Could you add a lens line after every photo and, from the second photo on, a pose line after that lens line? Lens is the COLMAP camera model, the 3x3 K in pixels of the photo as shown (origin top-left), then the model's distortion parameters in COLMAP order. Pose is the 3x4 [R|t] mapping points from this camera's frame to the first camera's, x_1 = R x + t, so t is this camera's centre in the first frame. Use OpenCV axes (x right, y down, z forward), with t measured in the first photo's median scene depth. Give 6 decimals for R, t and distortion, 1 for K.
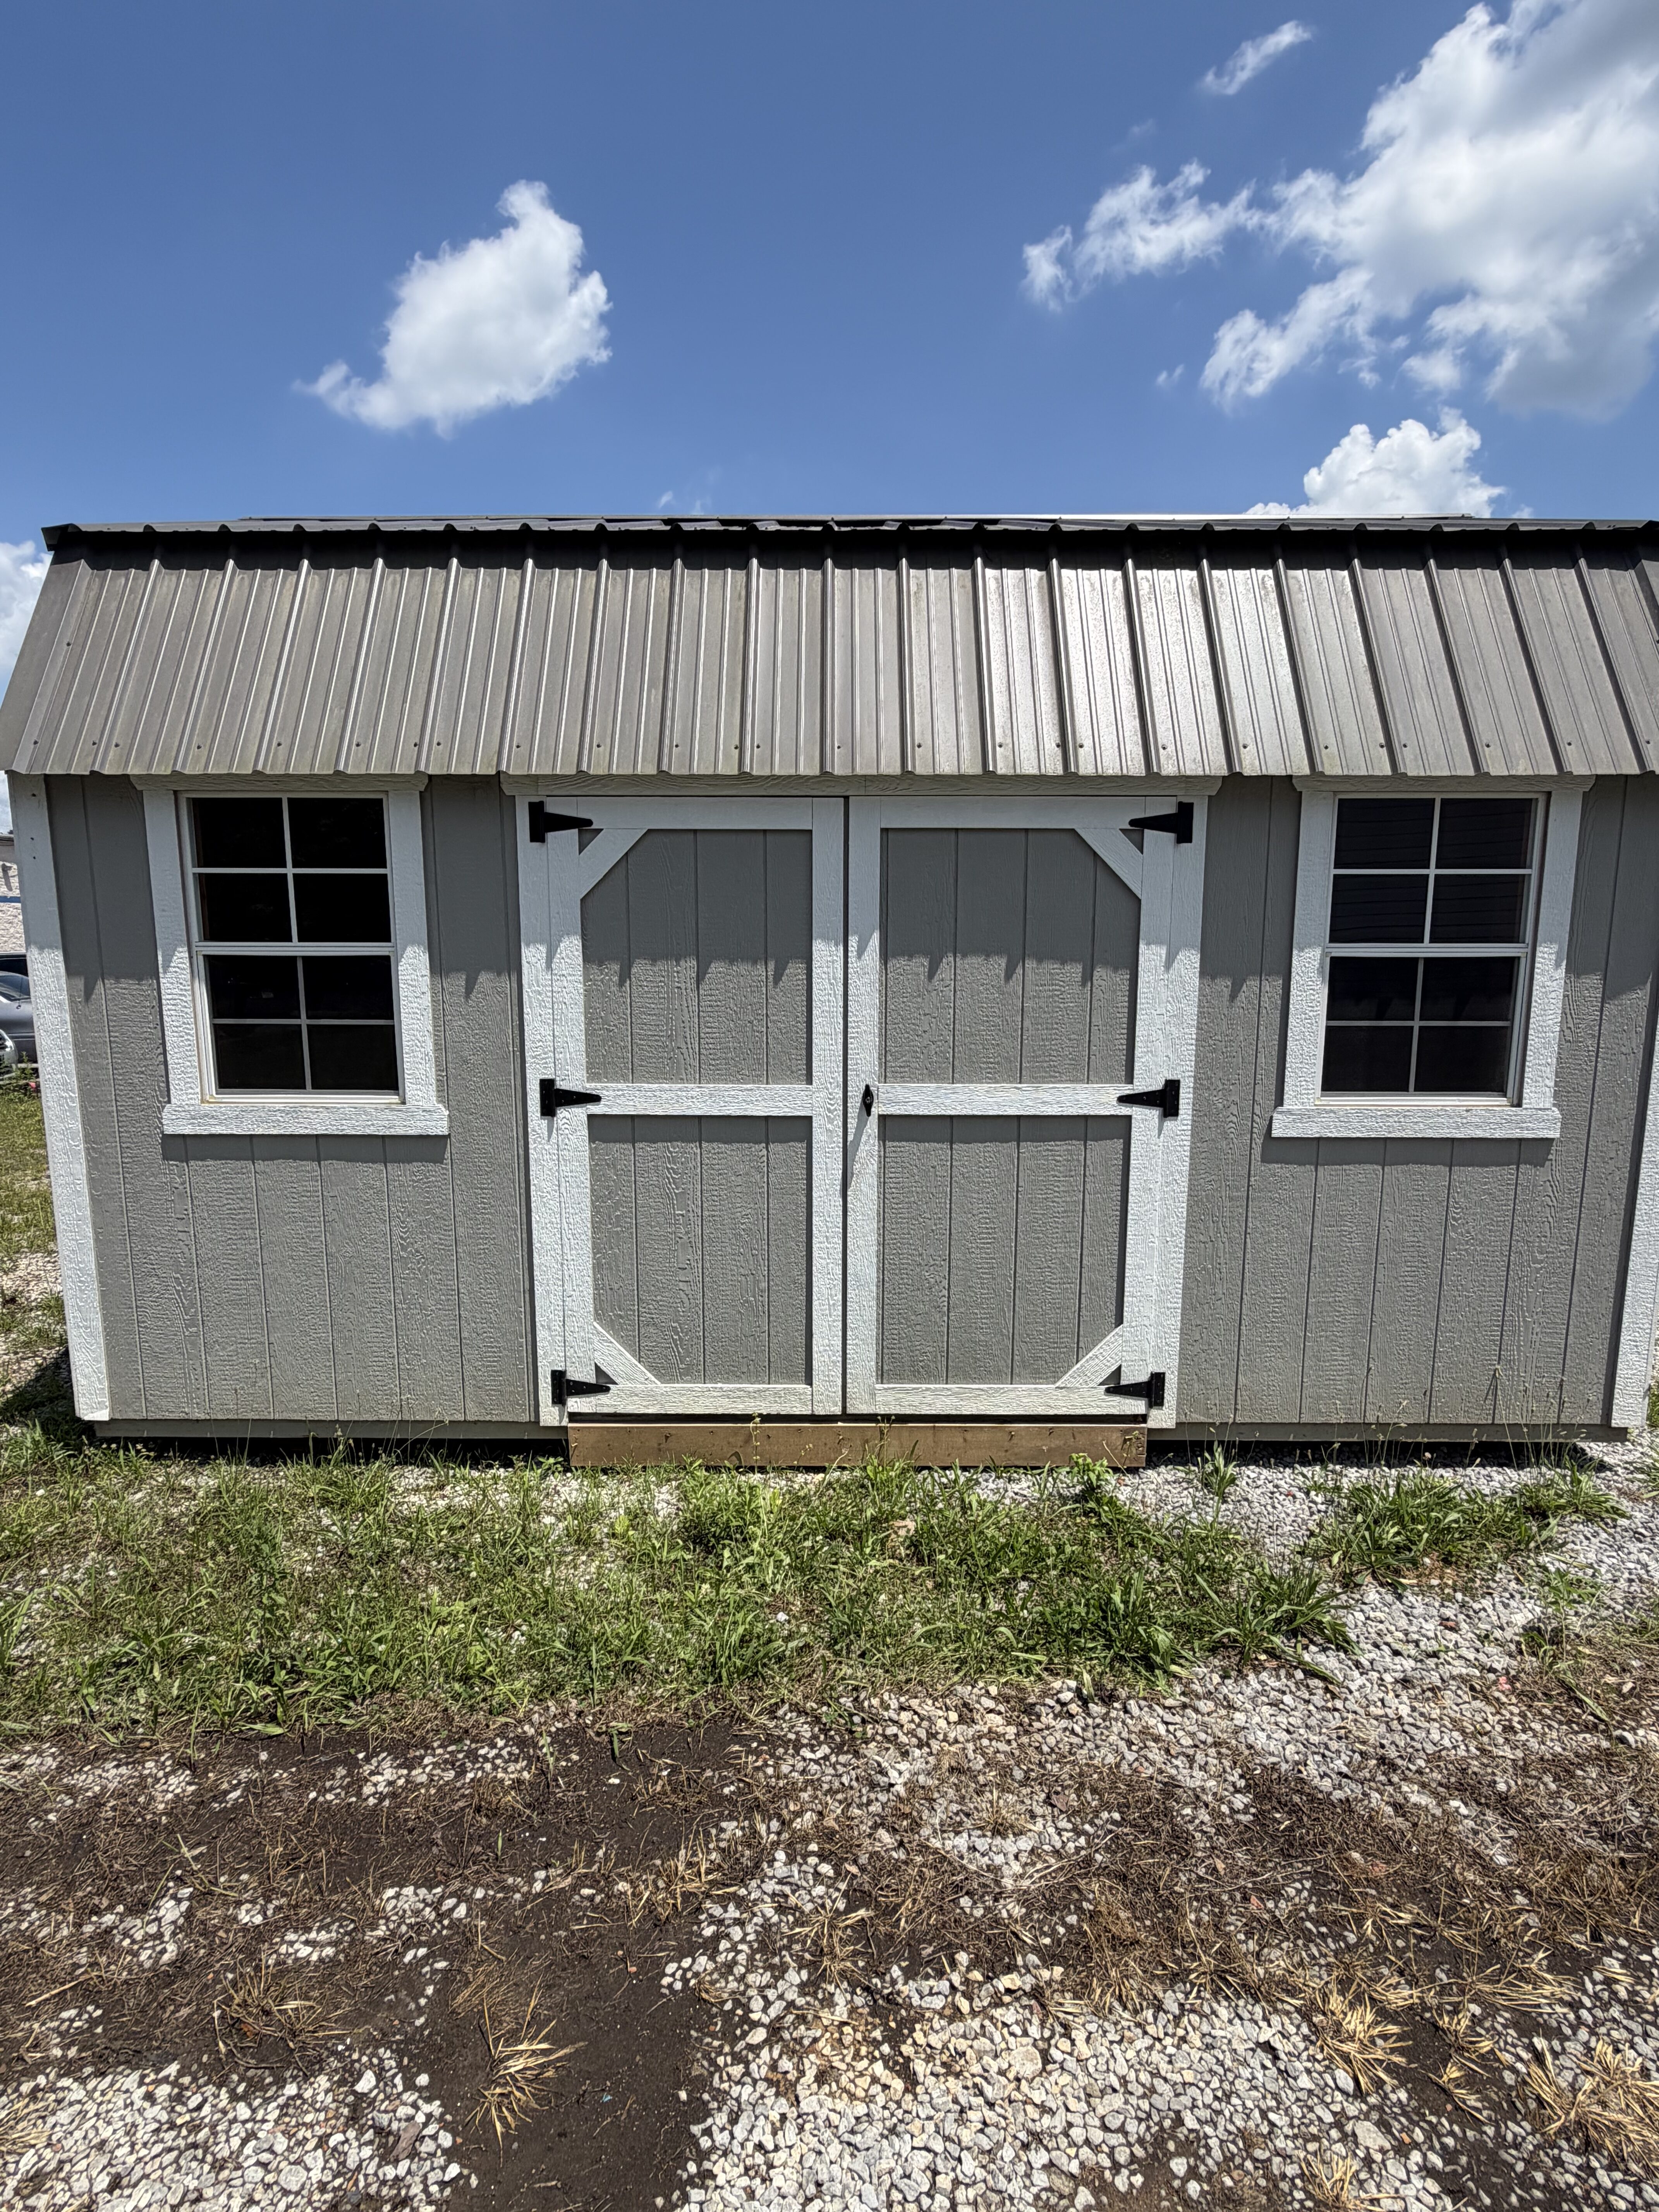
lens RADIAL K [[1109.4, 0, 829.5], [0, 1109.4, 1106.0], [0, 0, 1]] dist [0.002639, 0.000447]
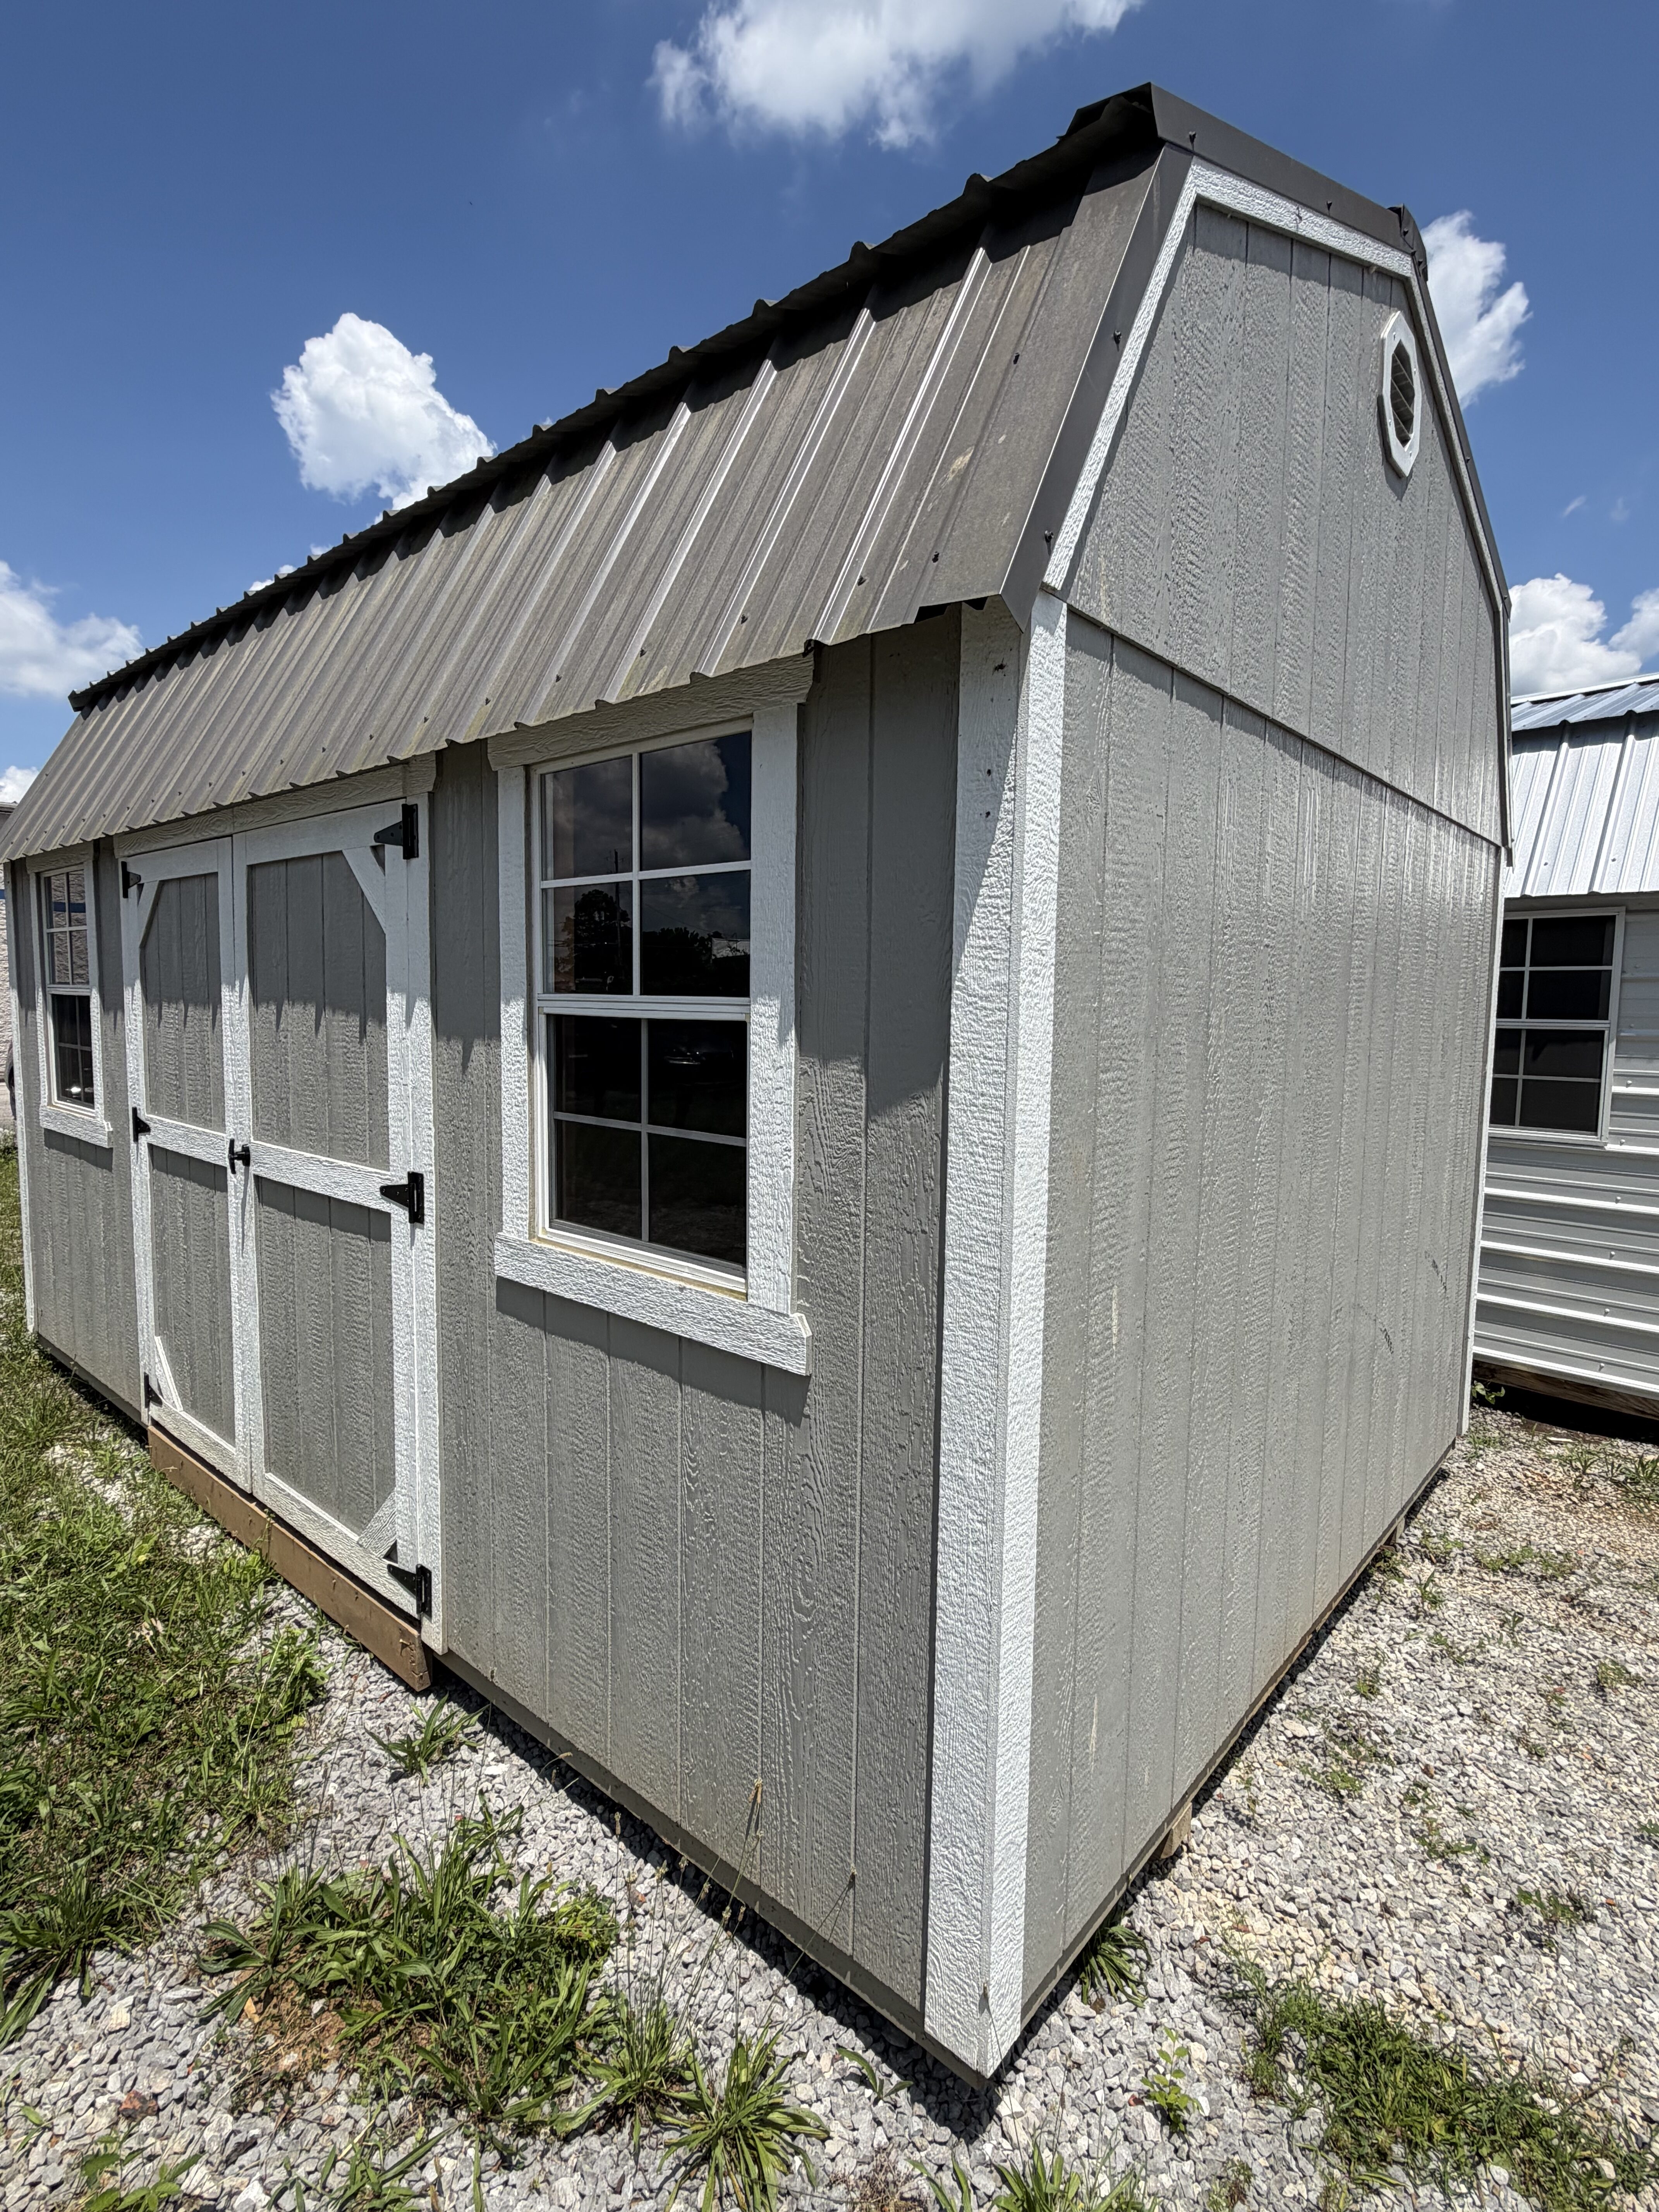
lens RADIAL K [[1105.5, 0, 829.5], [0, 1105.5, 1106.0], [0, 0, 1]] dist [0.000203, -0.000619]
pose [[0.746327, 0.076753, -0.661140, 0.999683], [-0.116673, 0.993035, -0.016422, -0.088560], [0.655274, 0.089393, 0.750083, 0.619564]]
